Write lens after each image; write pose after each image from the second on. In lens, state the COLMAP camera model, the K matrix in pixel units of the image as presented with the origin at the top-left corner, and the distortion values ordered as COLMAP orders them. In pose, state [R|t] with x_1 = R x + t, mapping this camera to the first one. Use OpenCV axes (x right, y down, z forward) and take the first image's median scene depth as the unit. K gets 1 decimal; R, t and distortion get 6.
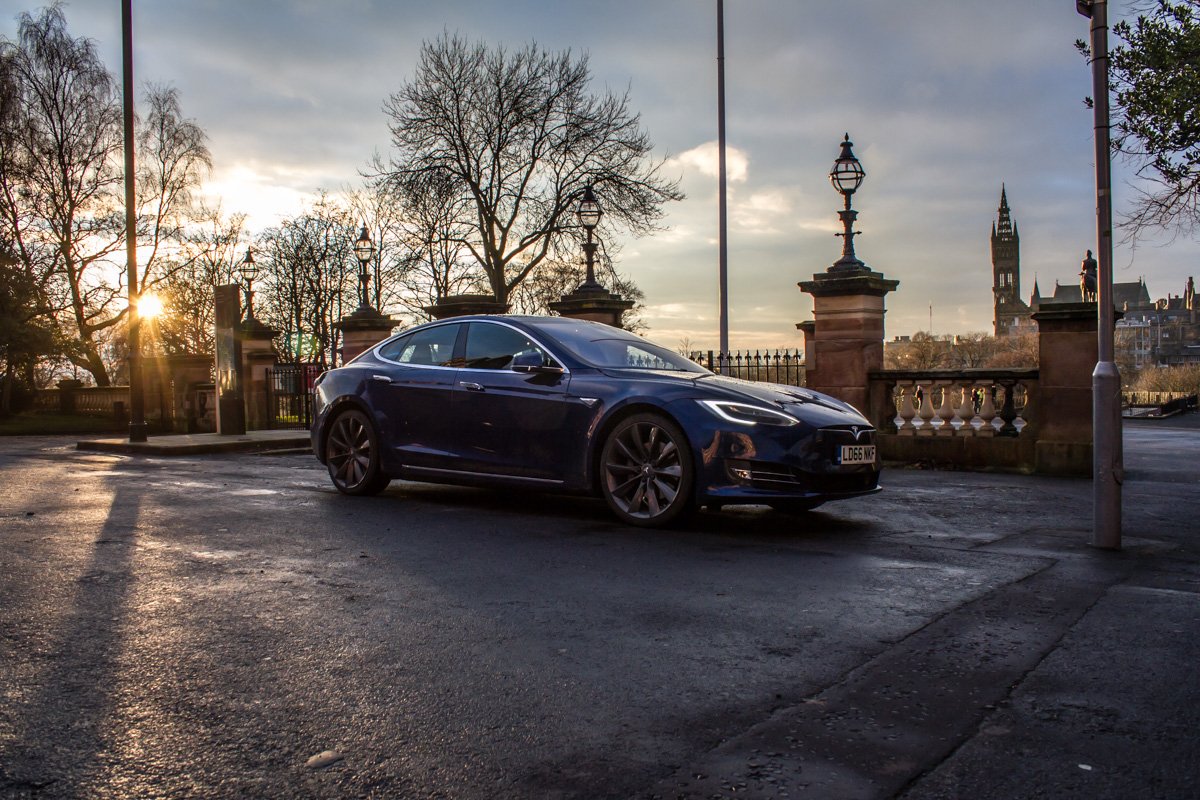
lens RADIAL K [[966.4, 0, 600.0], [0, 966.4, 400.0], [0, 0, 1]] dist [-0.168000, 0.139418]
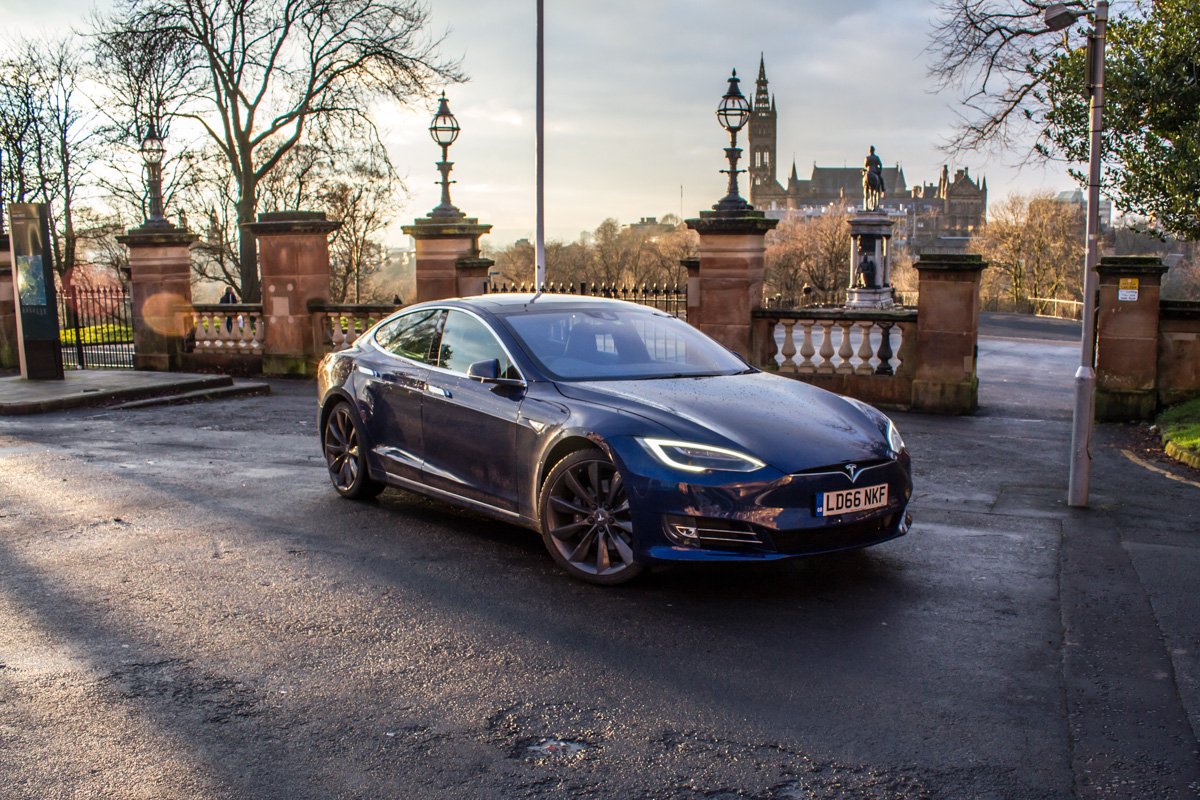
lens RADIAL K [[1093.4, 0, 643.2], [0, 1093.4, 441.7], [0, 0, 1]] dist [-0.185124, 0.199071]
pose [[0.954415, -0.036870, 0.296198, -0.145261], [-0.005028, 0.990215, 0.139459, -0.041342], [-0.298442, -0.134591, 0.944890, -0.071521]]
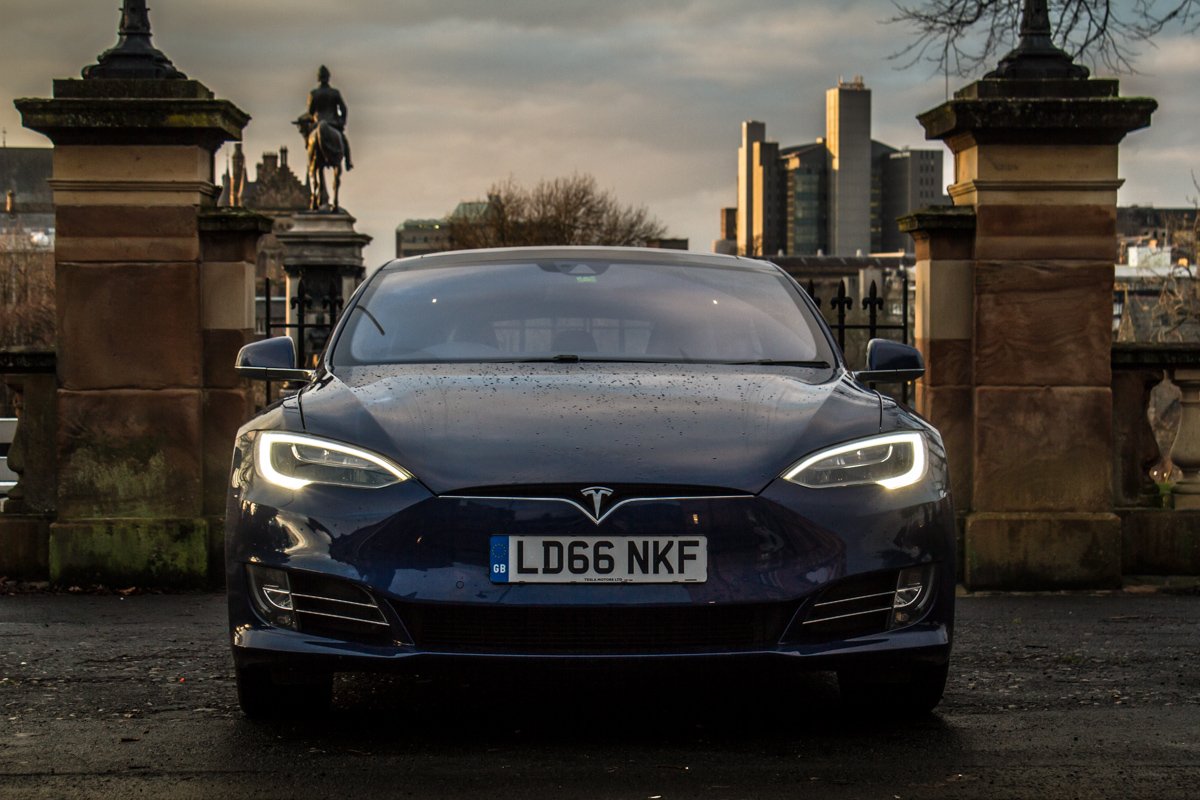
lens RADIAL K [[2416.1, 0, 600.0], [0, 2416.1, 400.0], [0, 0, 1]] dist [0.004530, -0.073661]
pose [[0.746203, -0.000850, 0.665718, -0.413310], [0.006869, 0.999956, -0.006422, -0.002565], [-0.665683, 0.009365, 0.746175, 0.326826]]
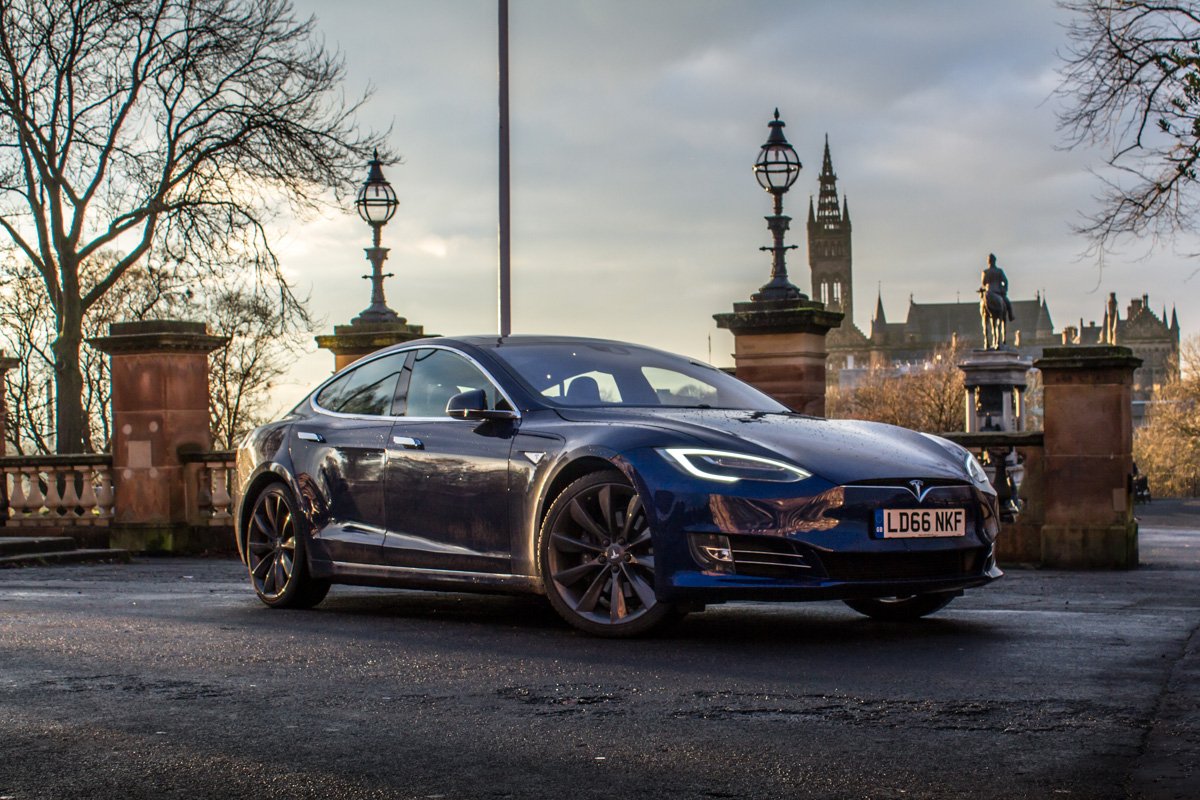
lens RADIAL K [[1683.3, 0, 615.8], [0, 1683.3, 441.6], [0, 0, 1]] dist [-0.075922, 0.116108]
pose [[0.960924, -0.002264, 0.276802, -0.174129], [0.011346, 0.999448, -0.031212, 0.009242], [-0.276579, 0.033133, 0.960420, -0.156117]]
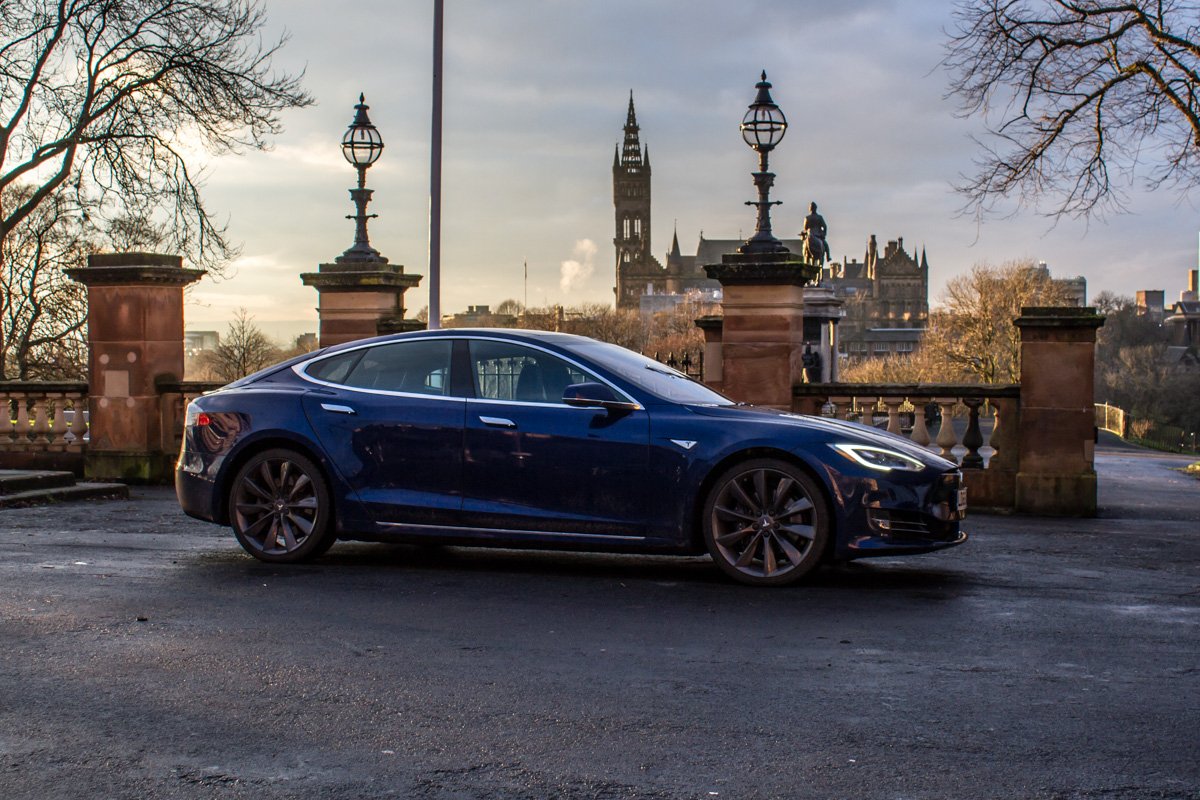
lens RADIAL K [[1471.9, 0, 604.6], [0, 1471.9, 372.2], [0, 0, 1]] dist [-0.124713, 0.202576]
pose [[0.923898, 0.011824, 0.382455, -0.248802], [-0.004901, 0.999806, -0.019071, -0.013211], [-0.382606, 0.015745, 0.923777, -0.028900]]
